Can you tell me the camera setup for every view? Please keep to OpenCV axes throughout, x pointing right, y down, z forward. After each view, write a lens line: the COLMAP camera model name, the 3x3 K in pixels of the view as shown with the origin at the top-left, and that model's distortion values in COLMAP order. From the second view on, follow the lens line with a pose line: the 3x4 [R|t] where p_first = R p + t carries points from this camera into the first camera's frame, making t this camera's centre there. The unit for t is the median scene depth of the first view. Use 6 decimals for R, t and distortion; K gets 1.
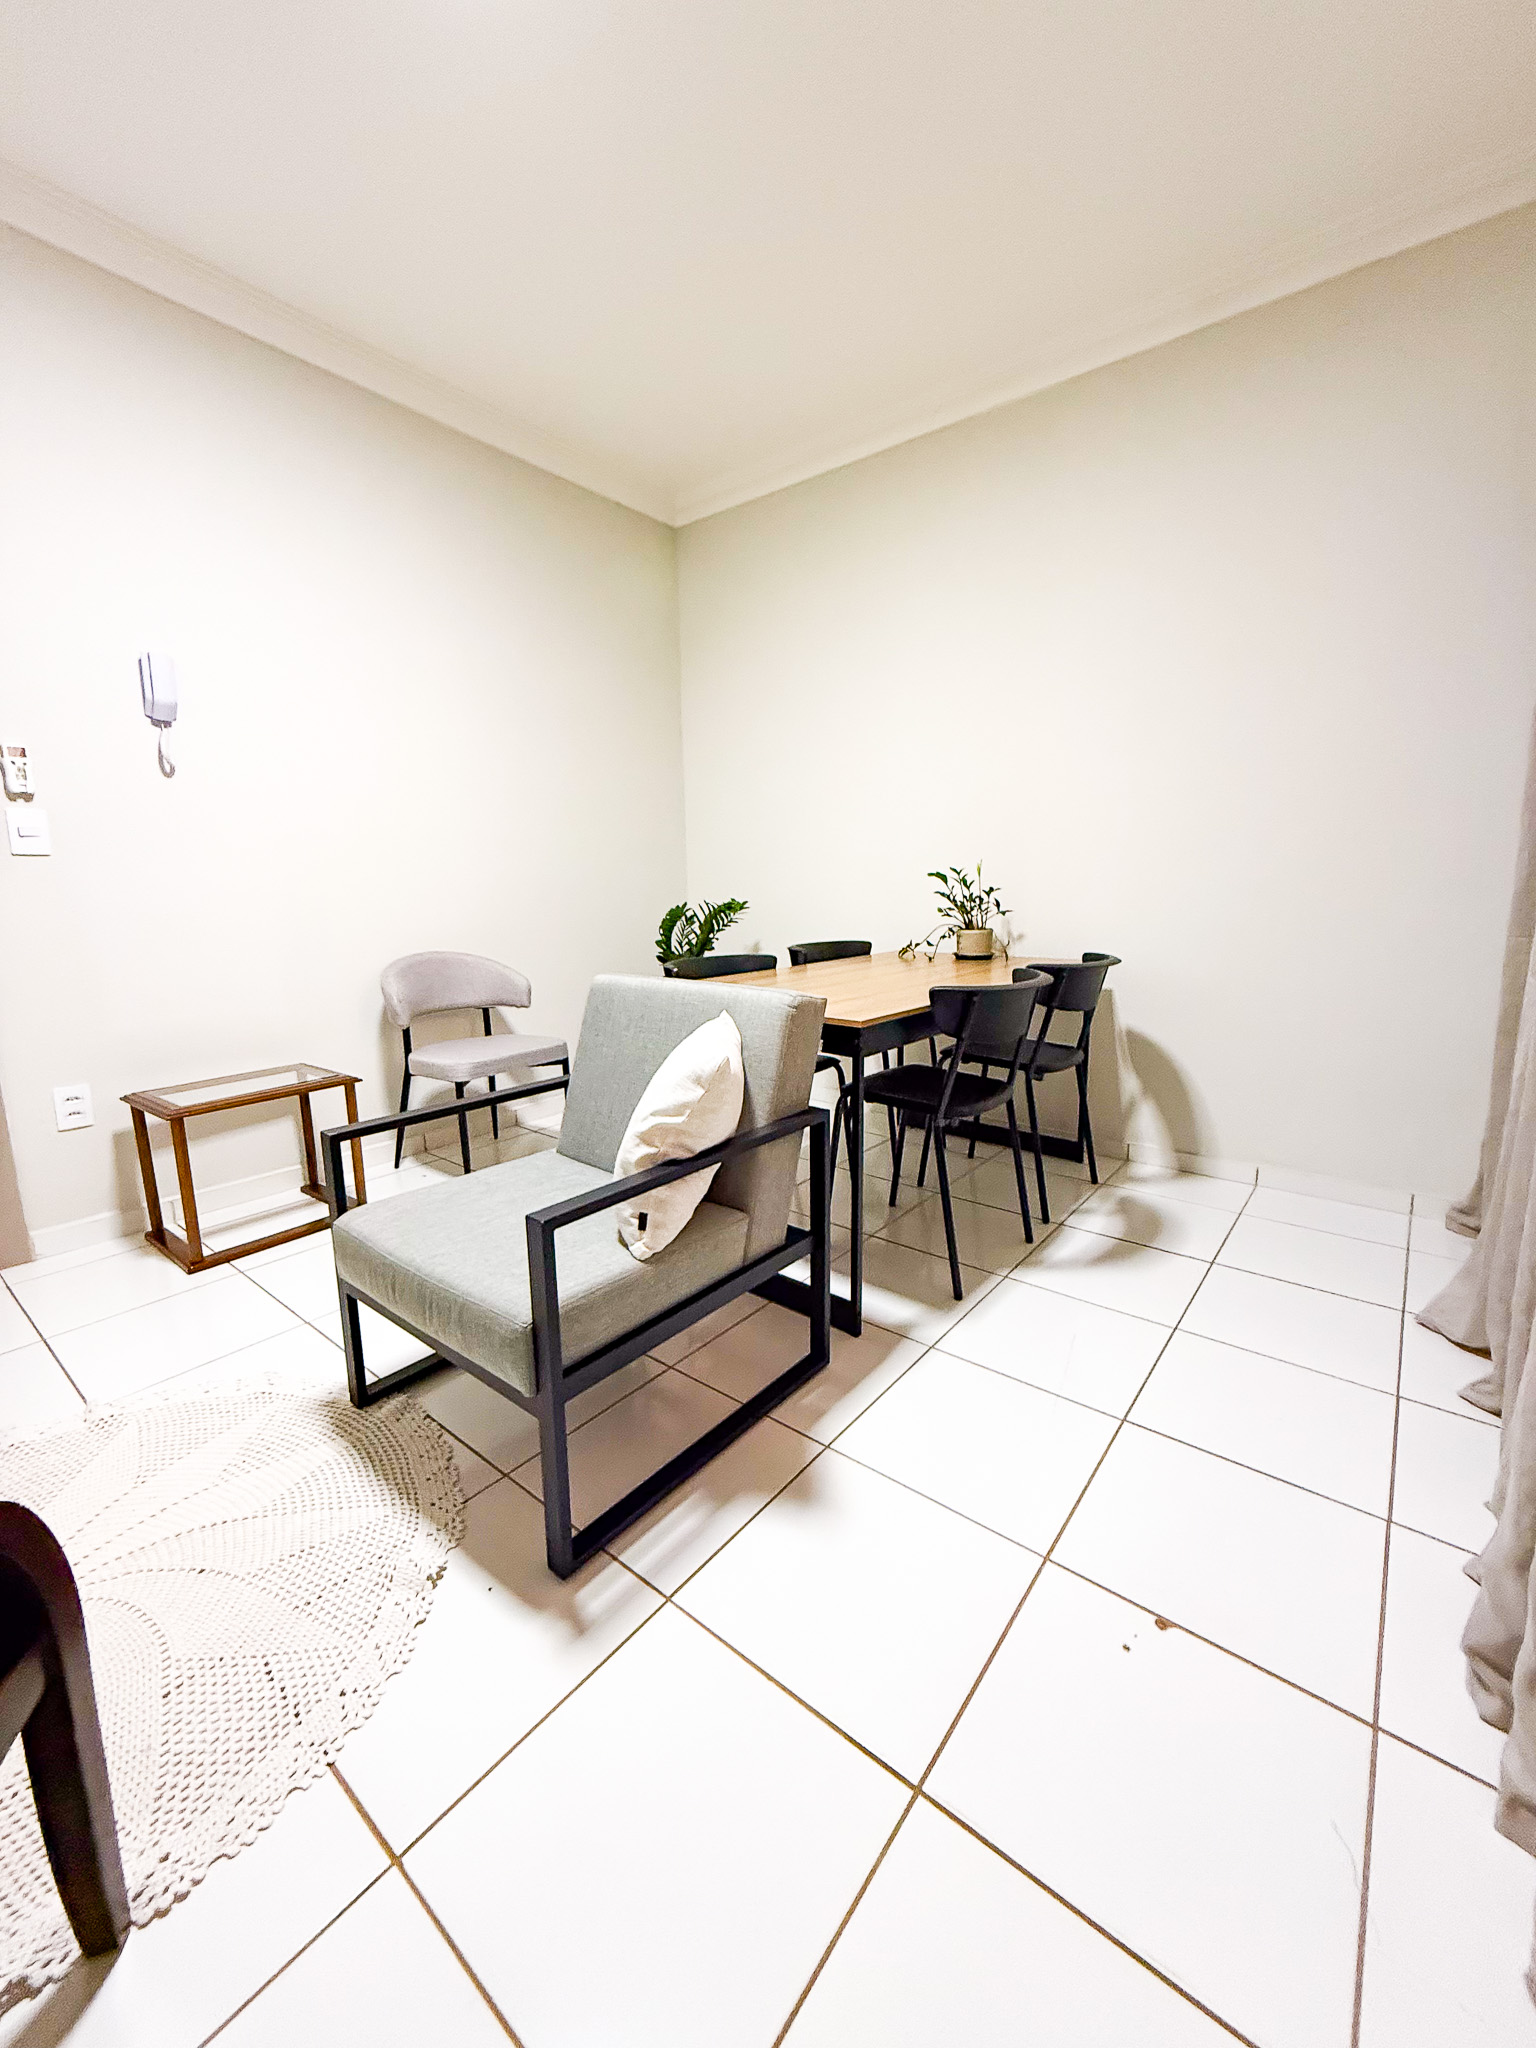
lens RADIAL K [[817.7, 0, 763.1], [0, 817.7, 1020.2], [0, 0, 1]] dist [0.002109, -0.000570]
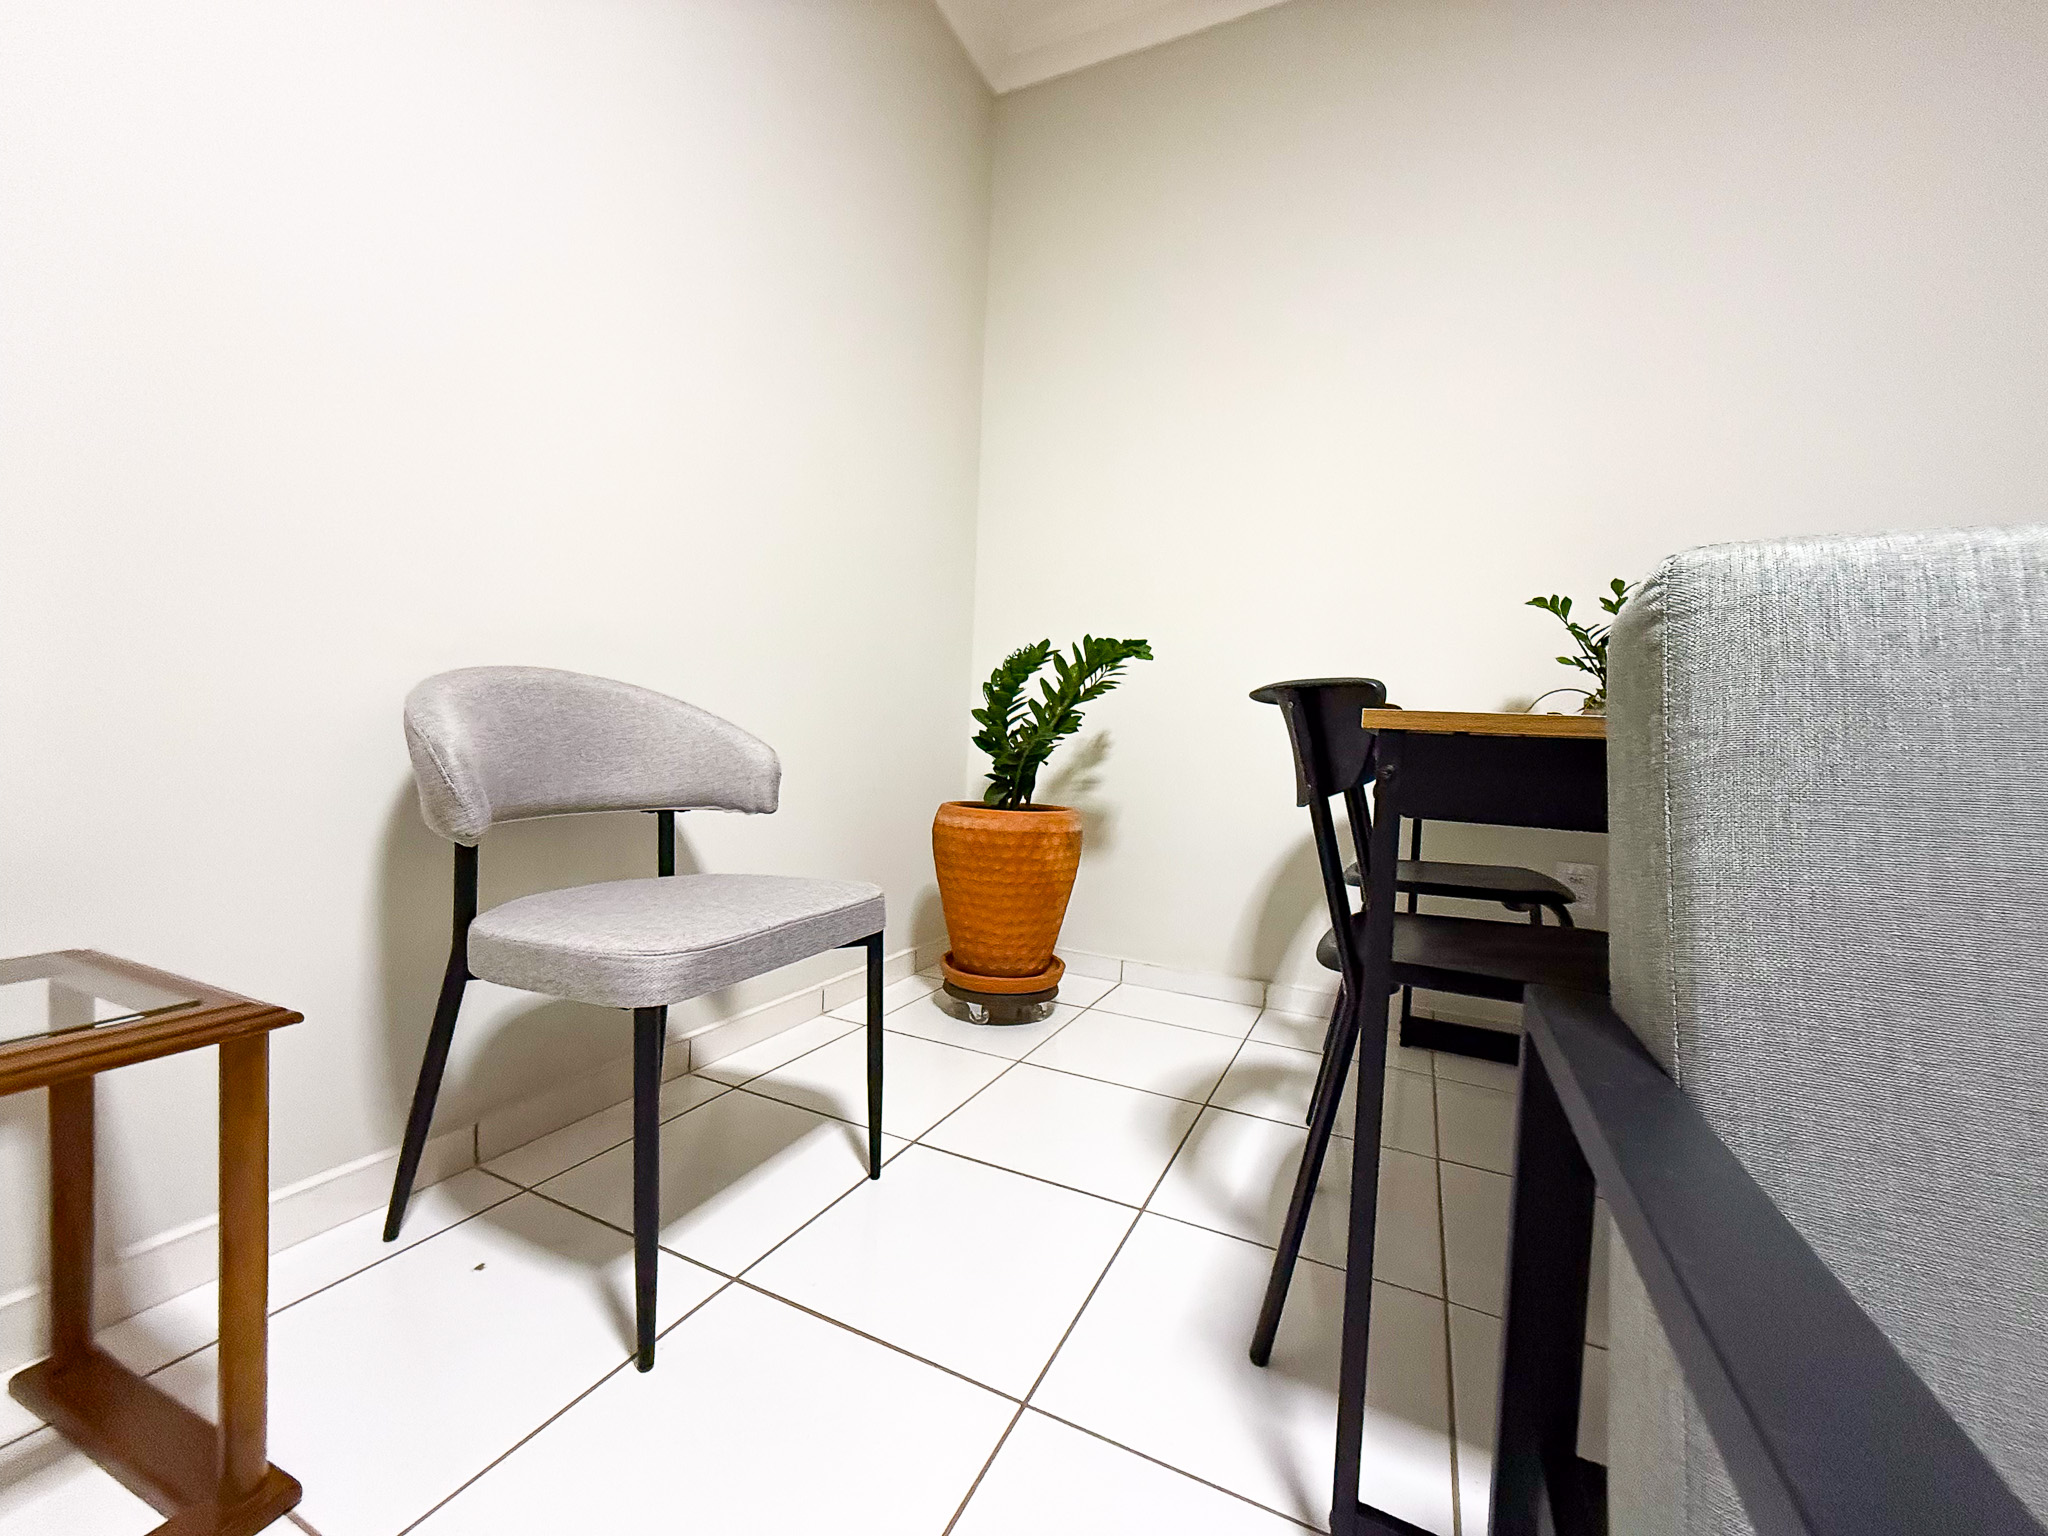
lens RADIAL K [[817.7, 0, 1024.5], [0, 817.7, 768.6], [0, 0, 1]] dist [0.002109, -0.000570]
pose [[0.970623, 0.048164, 0.235736, -0.372882], [-0.016523, 0.990790, -0.134398, 0.026542], [-0.240038, 0.126555, 0.962479, 0.767782]]
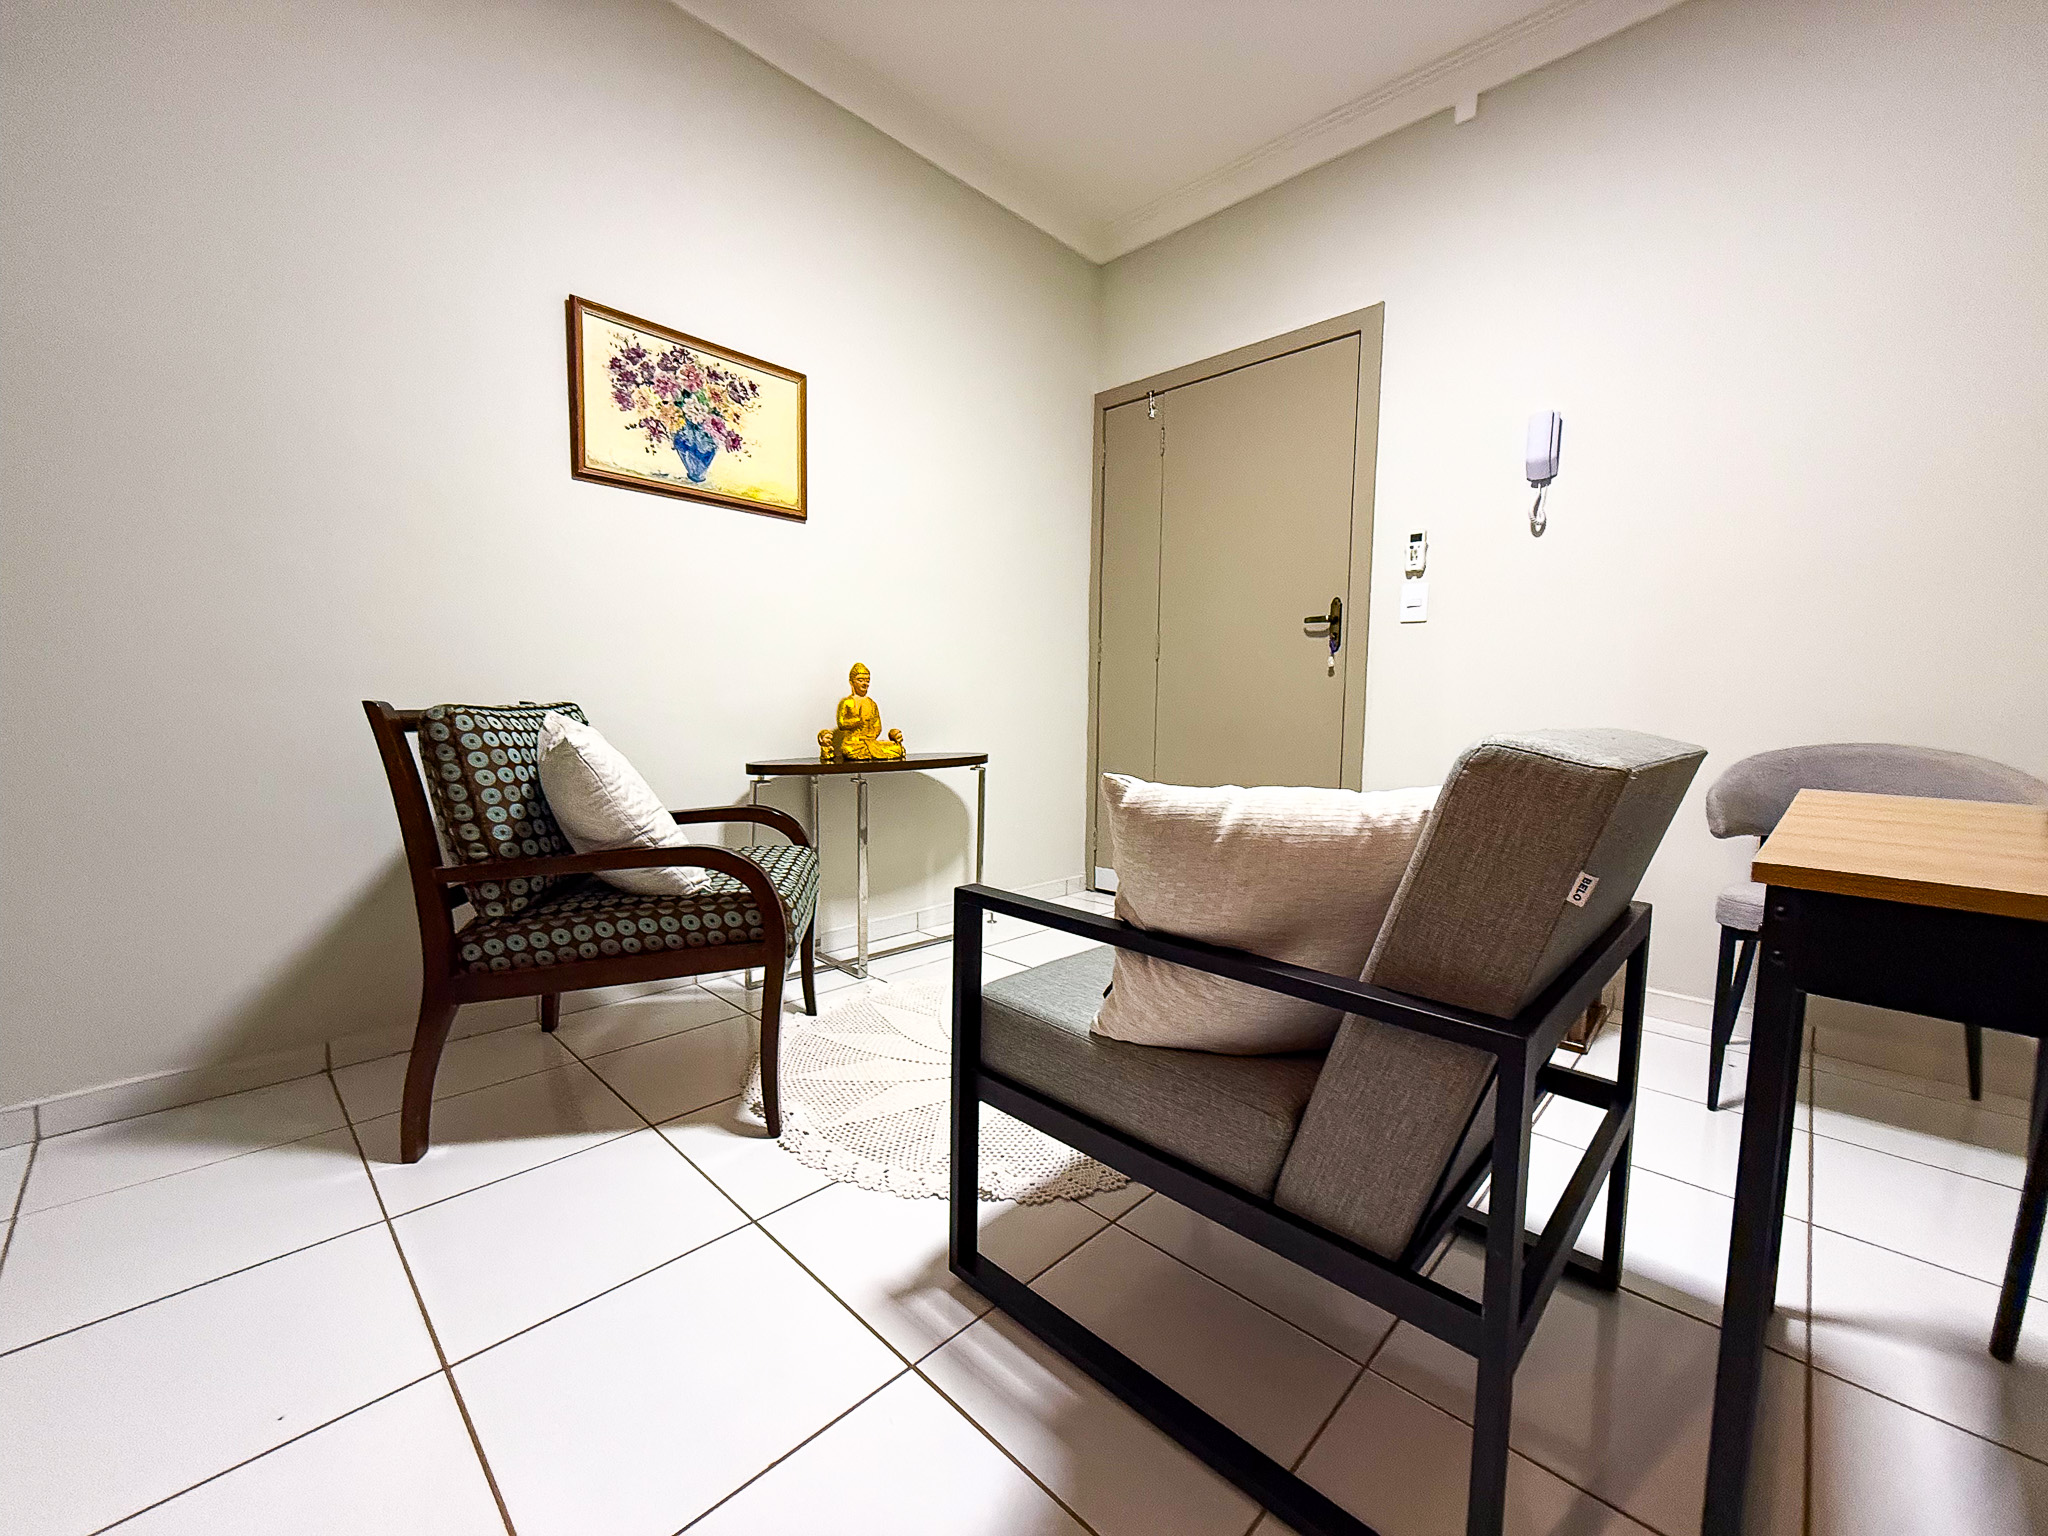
lens RADIAL K [[817.7, 0, 1030.5], [0, 817.7, 767.2], [0, 0, 1]] dist [0.002109, -0.000570]
pose [[-0.085646, 0.088858, -0.992355, 0.370399], [-0.190215, 0.976236, 0.103831, -0.011295], [0.978000, 0.197654, -0.066708, 0.581979]]
